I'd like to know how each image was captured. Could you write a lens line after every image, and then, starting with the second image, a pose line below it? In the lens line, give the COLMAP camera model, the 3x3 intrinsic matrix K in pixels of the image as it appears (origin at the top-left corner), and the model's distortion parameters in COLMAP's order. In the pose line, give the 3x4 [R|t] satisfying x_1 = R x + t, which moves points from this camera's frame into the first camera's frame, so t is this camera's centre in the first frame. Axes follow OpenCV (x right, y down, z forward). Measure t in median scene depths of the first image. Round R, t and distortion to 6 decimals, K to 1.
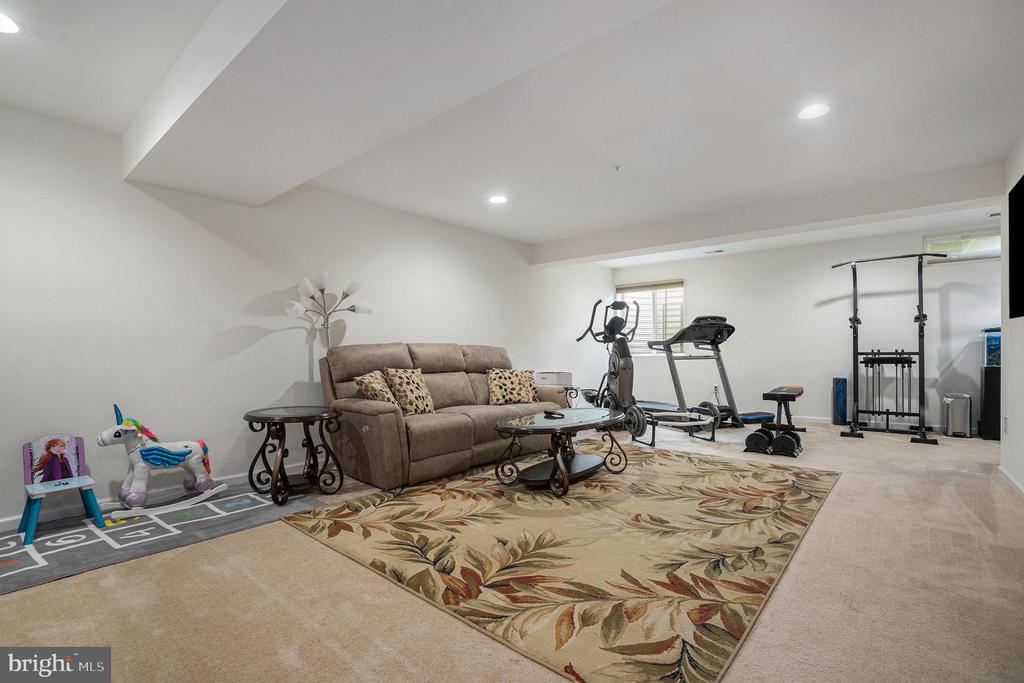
lens RADIAL K [[475.6, 0, 515.4], [0, 475.6, 349.6], [0, 0, 1]] dist [-0.041459, 0.004560]
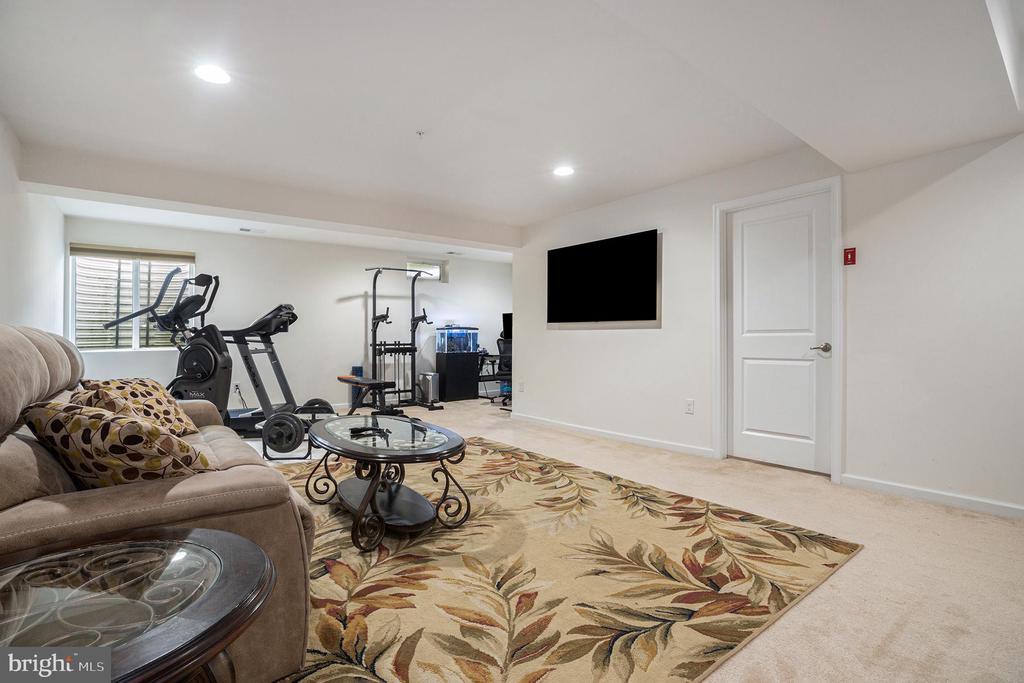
lens RADIAL K [[475.6, 0, 495.1], [0, 475.6, 330.1], [0, 0, 1]] dist [-0.041459, 0.004560]
pose [[0.211190, 0.024933, 0.977127, -0.799289], [0.001880, 0.999662, -0.025914, 0.003770], [-0.977443, 0.007310, 0.211072, 0.911026]]
